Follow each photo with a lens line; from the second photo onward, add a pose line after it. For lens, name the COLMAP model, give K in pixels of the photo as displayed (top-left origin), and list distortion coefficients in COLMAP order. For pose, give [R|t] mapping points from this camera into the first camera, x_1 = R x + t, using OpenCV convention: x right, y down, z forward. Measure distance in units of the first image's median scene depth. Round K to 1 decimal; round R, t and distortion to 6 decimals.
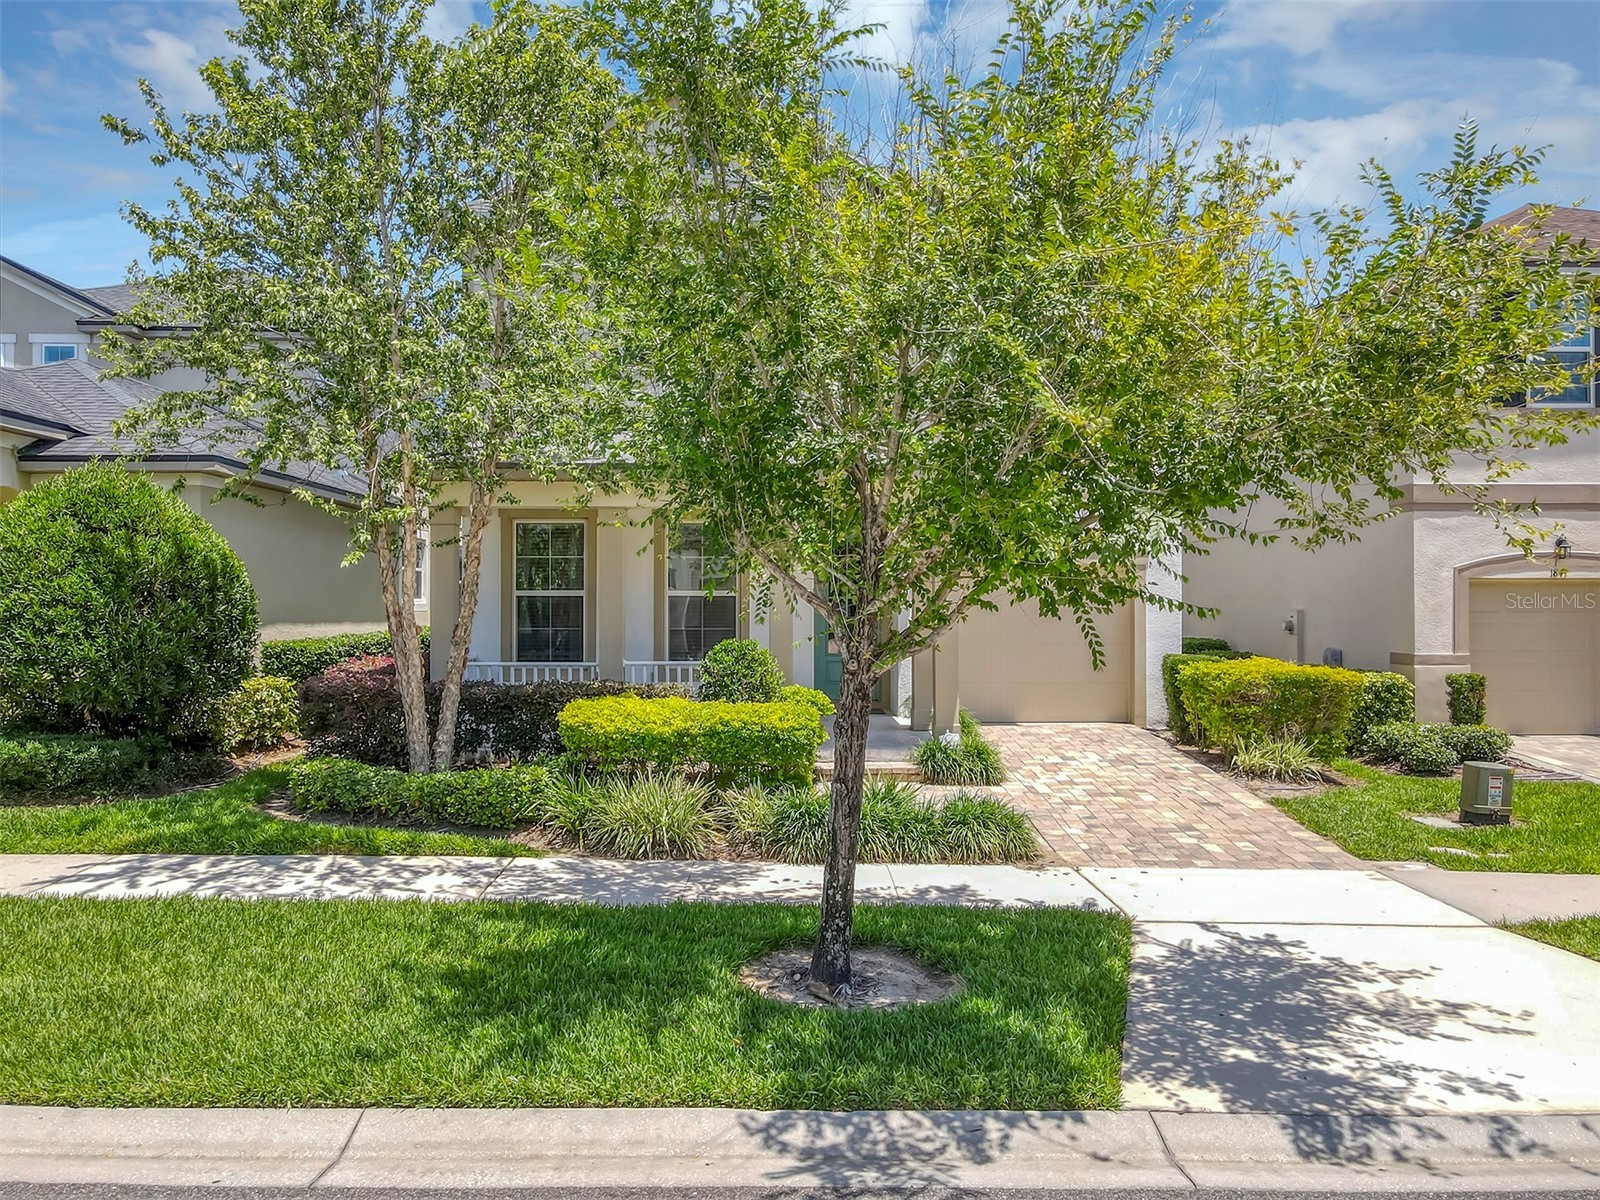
lens RADIAL K [[1150.8, 0, 800.0], [0, 1150.8, 600.0], [0, 0, 1]] dist [0.012817, -0.002816]
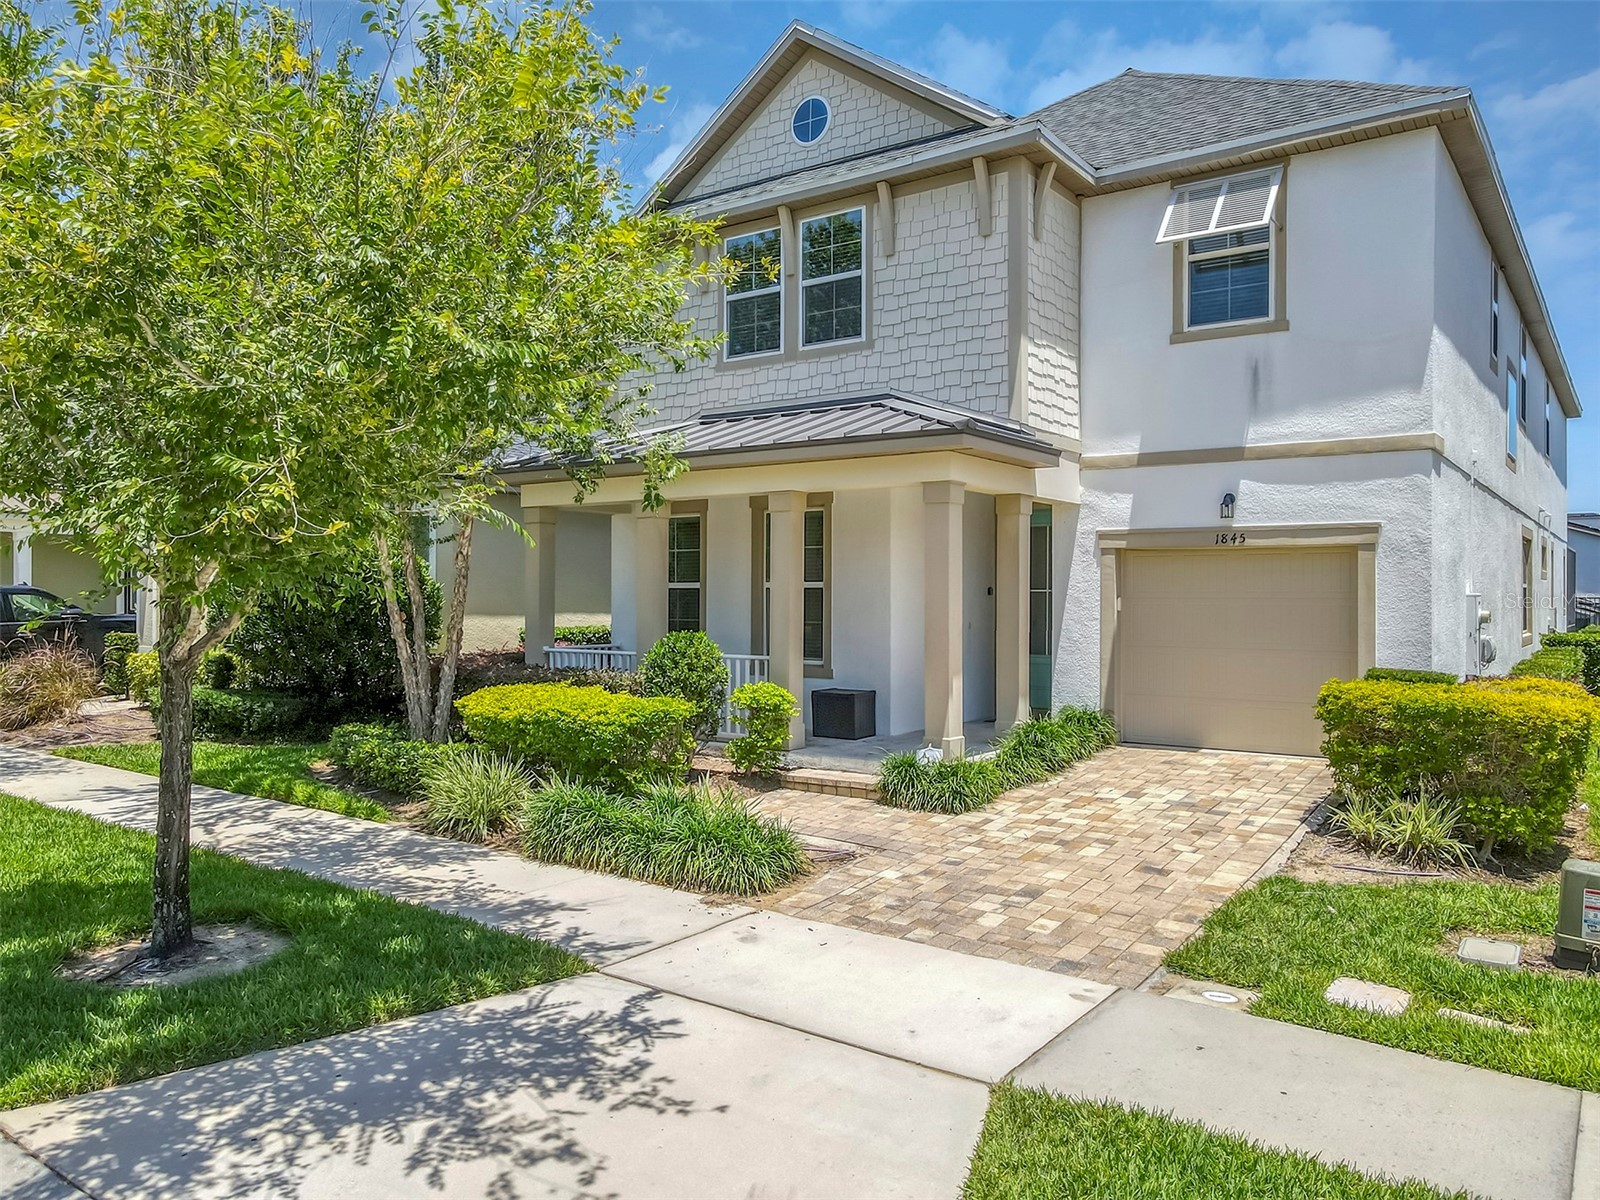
lens RADIAL K [[1150.8, 0, 800.0], [0, 1150.8, 600.0], [0, 0, 1]] dist [0.012817, -0.002816]
pose [[0.795214, 0.001468, -0.606328, 1.046679], [-0.001146, 0.999999, 0.000919, 0.011599], [0.606328, -0.000036, 0.795214, 0.495118]]
